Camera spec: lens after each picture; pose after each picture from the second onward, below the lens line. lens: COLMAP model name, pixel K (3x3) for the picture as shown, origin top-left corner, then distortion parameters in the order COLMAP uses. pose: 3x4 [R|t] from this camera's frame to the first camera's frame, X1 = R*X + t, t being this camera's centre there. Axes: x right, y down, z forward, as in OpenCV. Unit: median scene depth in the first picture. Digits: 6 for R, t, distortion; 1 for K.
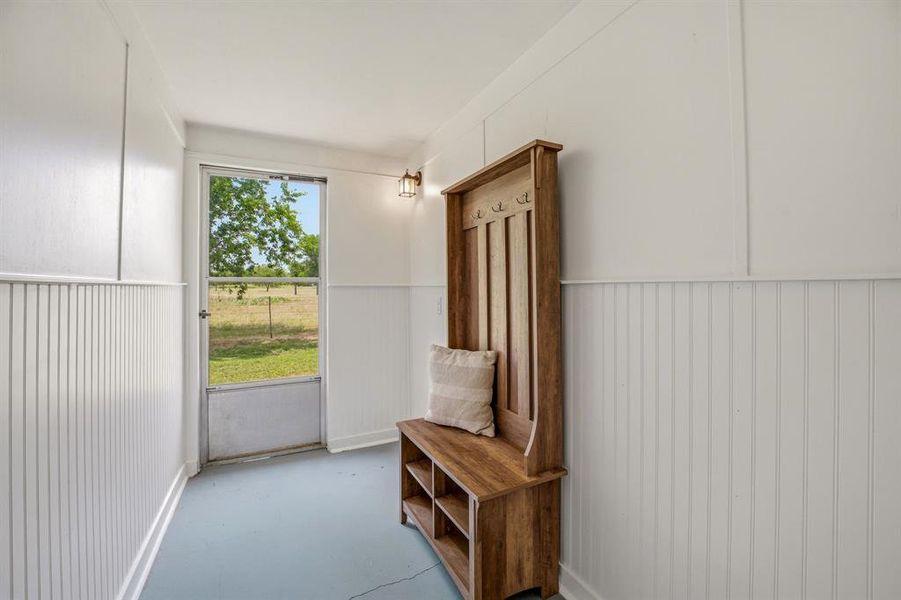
lens RADIAL K [[366.8, 0, 450.5], [0, 366.8, 300.0], [0, 0, 1]] dist [-0.019720, 0.000182]
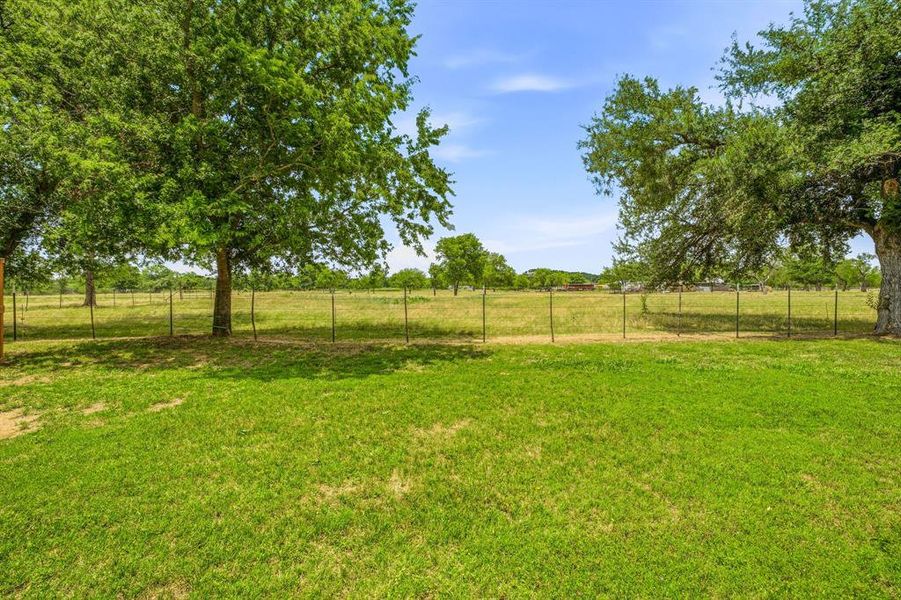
lens RADIAL K [[366.8, 0, 450.5], [0, 366.8, 300.0], [0, 0, 1]] dist [-0.019720, 0.000182]
pose [[0.937430, -0.000701, -0.348174, -0.145304], [-0.001475, 0.999981, -0.005984, 0.021990], [0.348172, 0.006123, 0.937411, 0.325638]]
